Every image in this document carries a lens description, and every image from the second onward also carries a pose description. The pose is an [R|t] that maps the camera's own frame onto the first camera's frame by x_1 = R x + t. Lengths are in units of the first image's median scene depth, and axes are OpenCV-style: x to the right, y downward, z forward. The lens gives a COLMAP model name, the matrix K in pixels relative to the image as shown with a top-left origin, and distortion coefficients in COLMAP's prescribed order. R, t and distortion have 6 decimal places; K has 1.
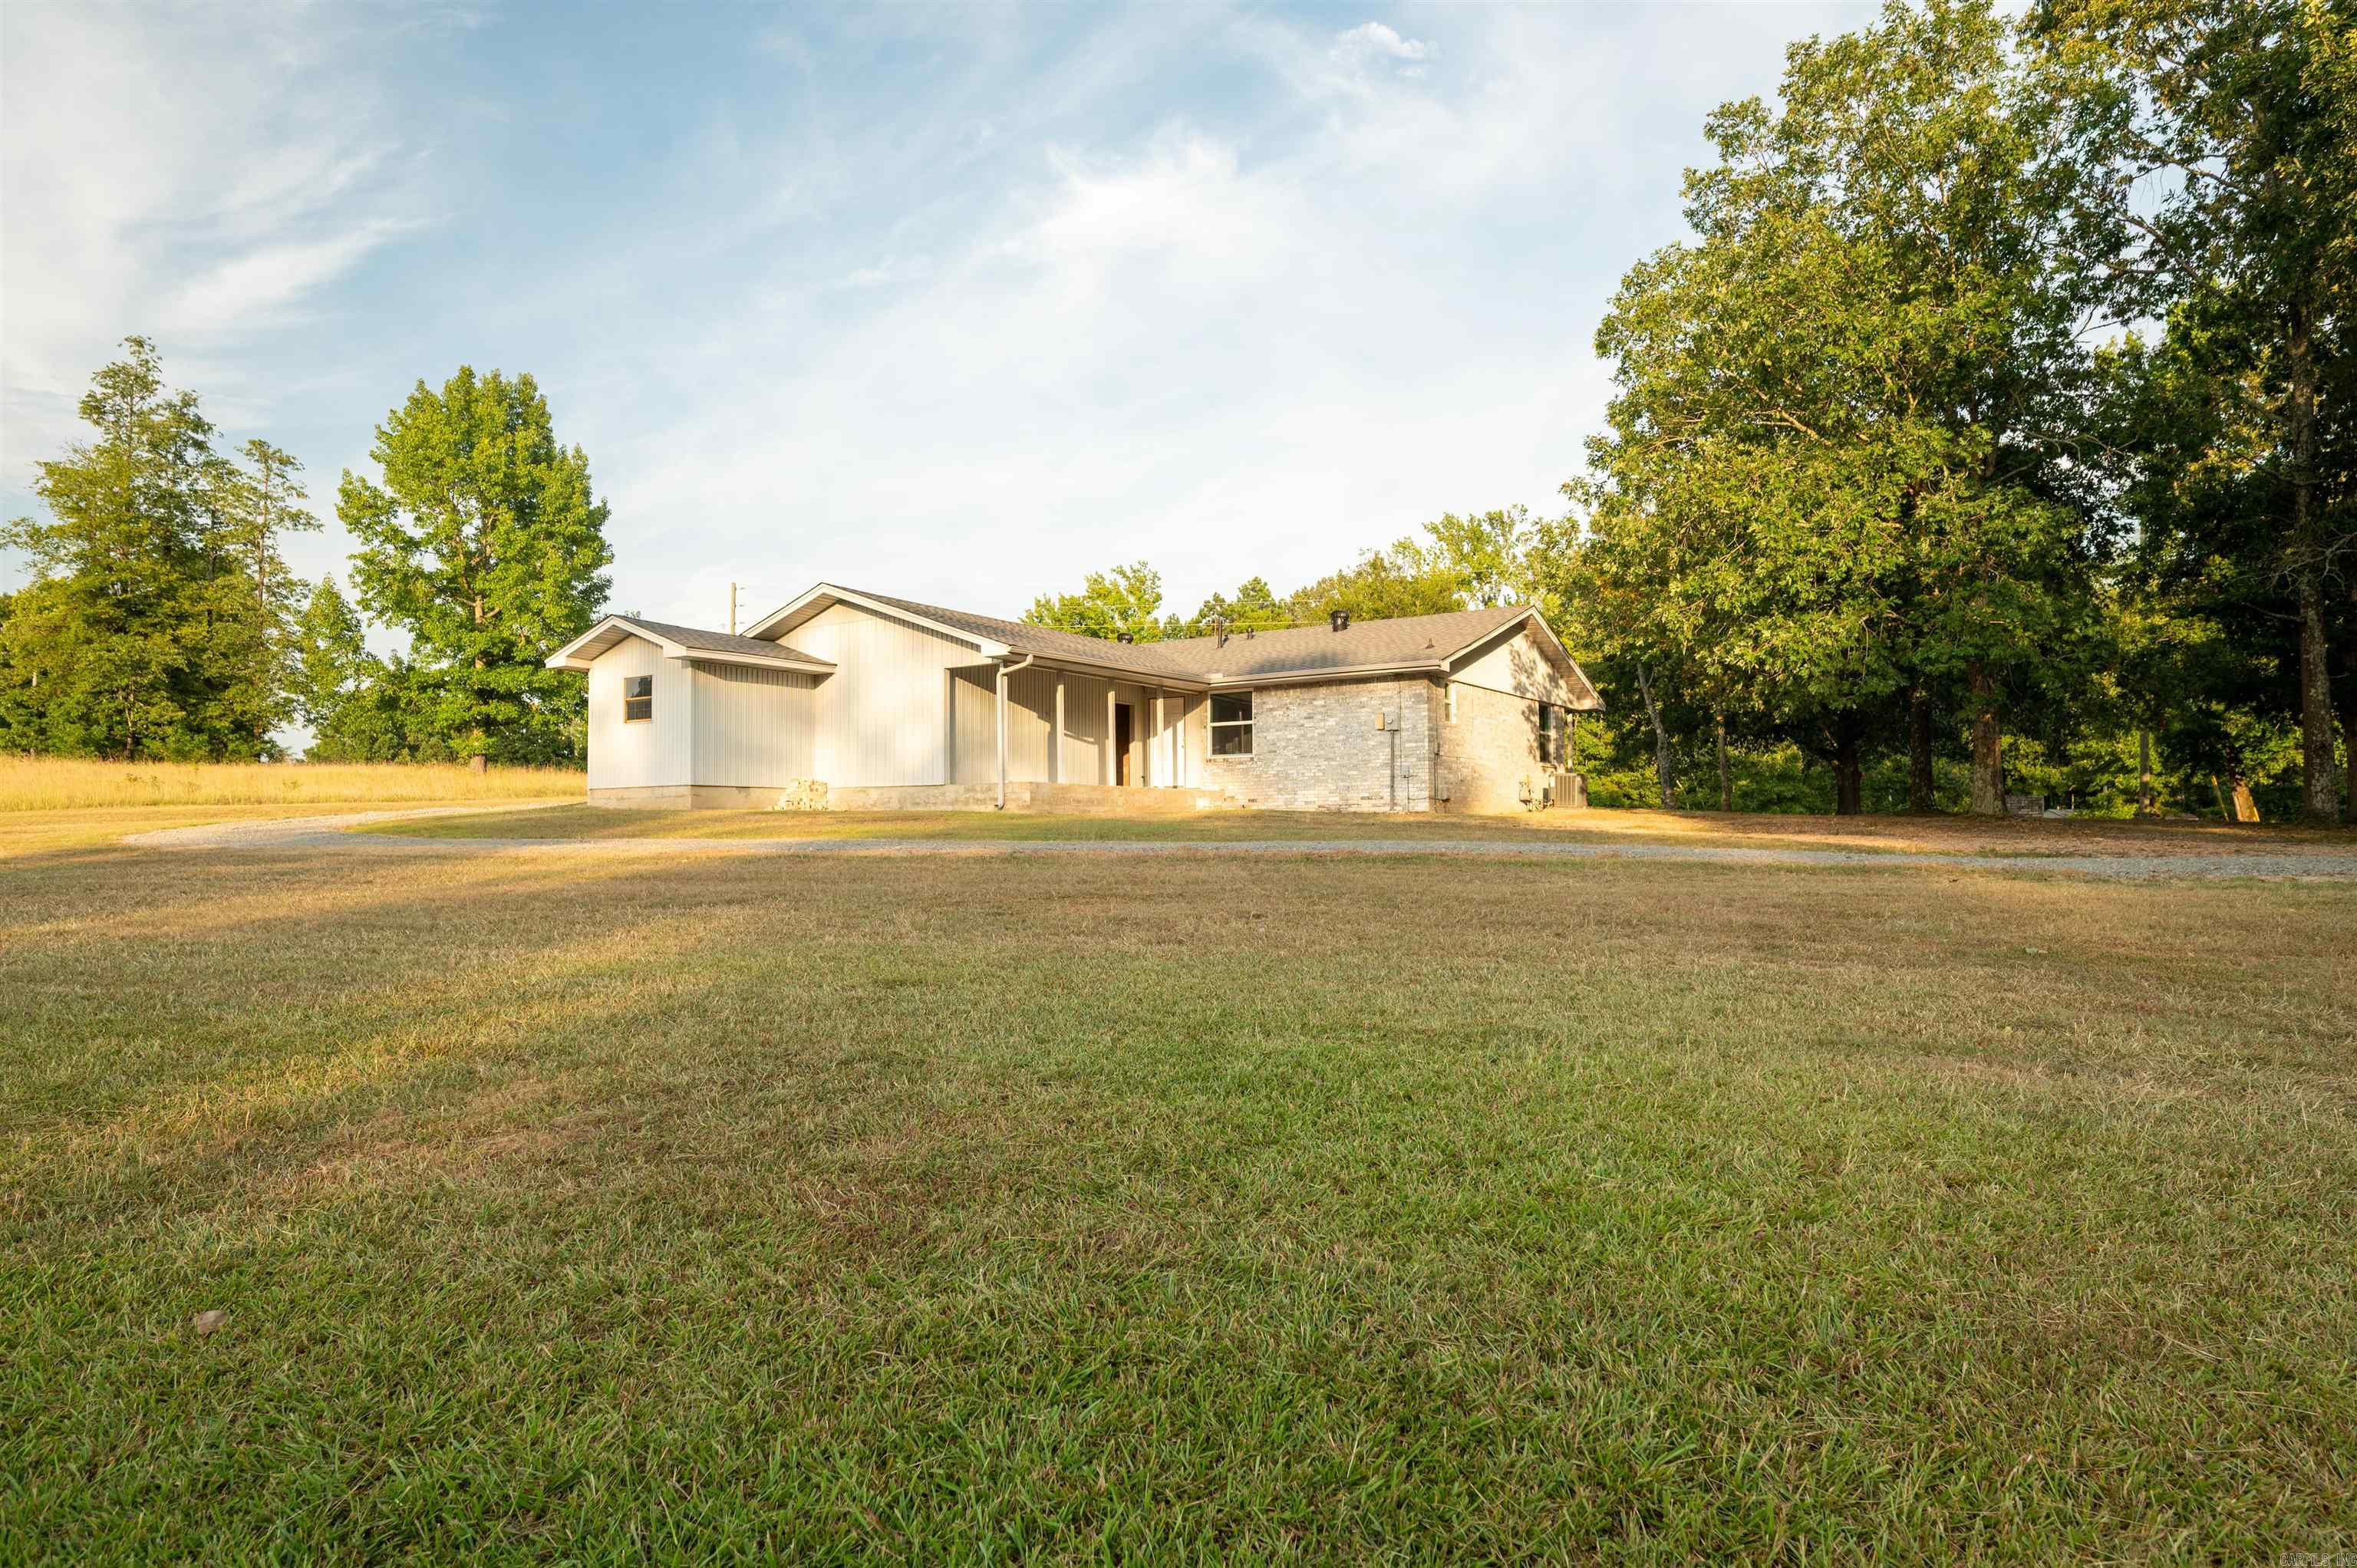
lens RADIAL K [[1232.1, 0, 1175.9], [0, 1232.1, 773.3], [0, 0, 1]] dist [-0.002180, -0.000664]
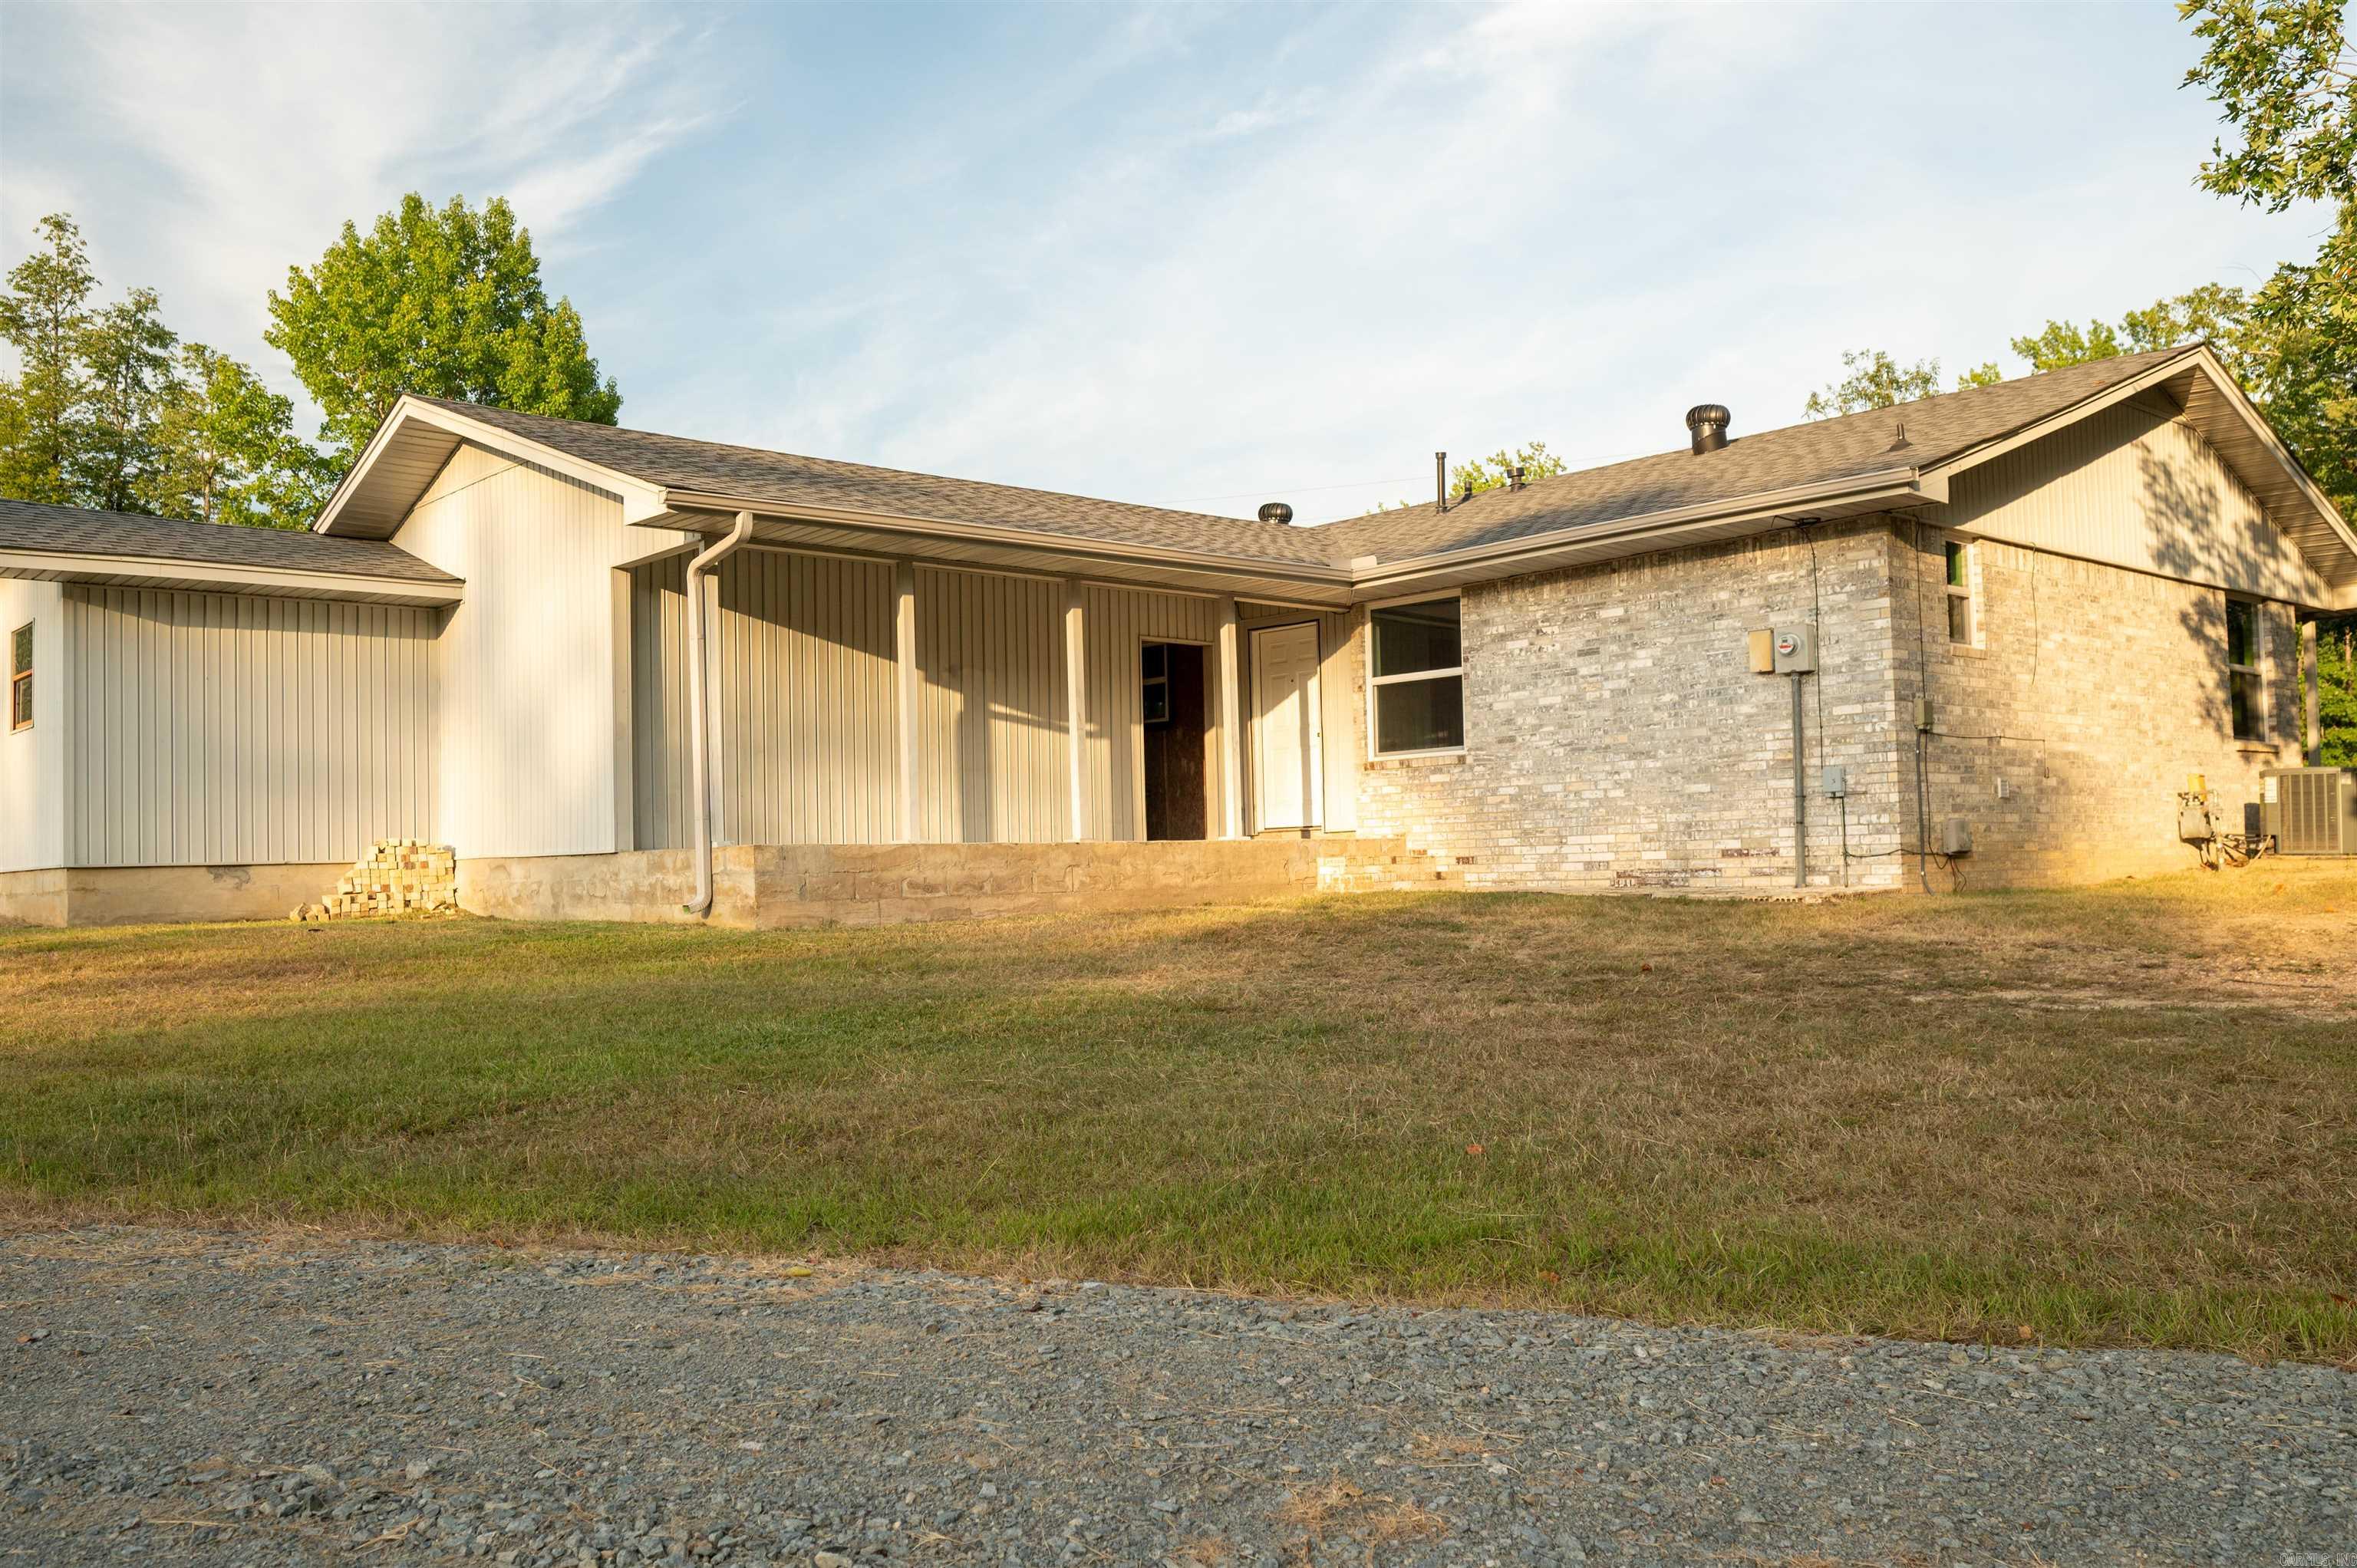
lens RADIAL K [[1821.1, 0, 1178.5], [0, 1821.1, 784.0], [0, 0, 1]] dist [0.018977, -0.044839]
pose [[0.971132, -0.030251, -0.236618, 0.112882], [0.031038, 0.999518, -0.000400, -0.006052], [0.236516, -0.006956, 0.971603, 0.378757]]
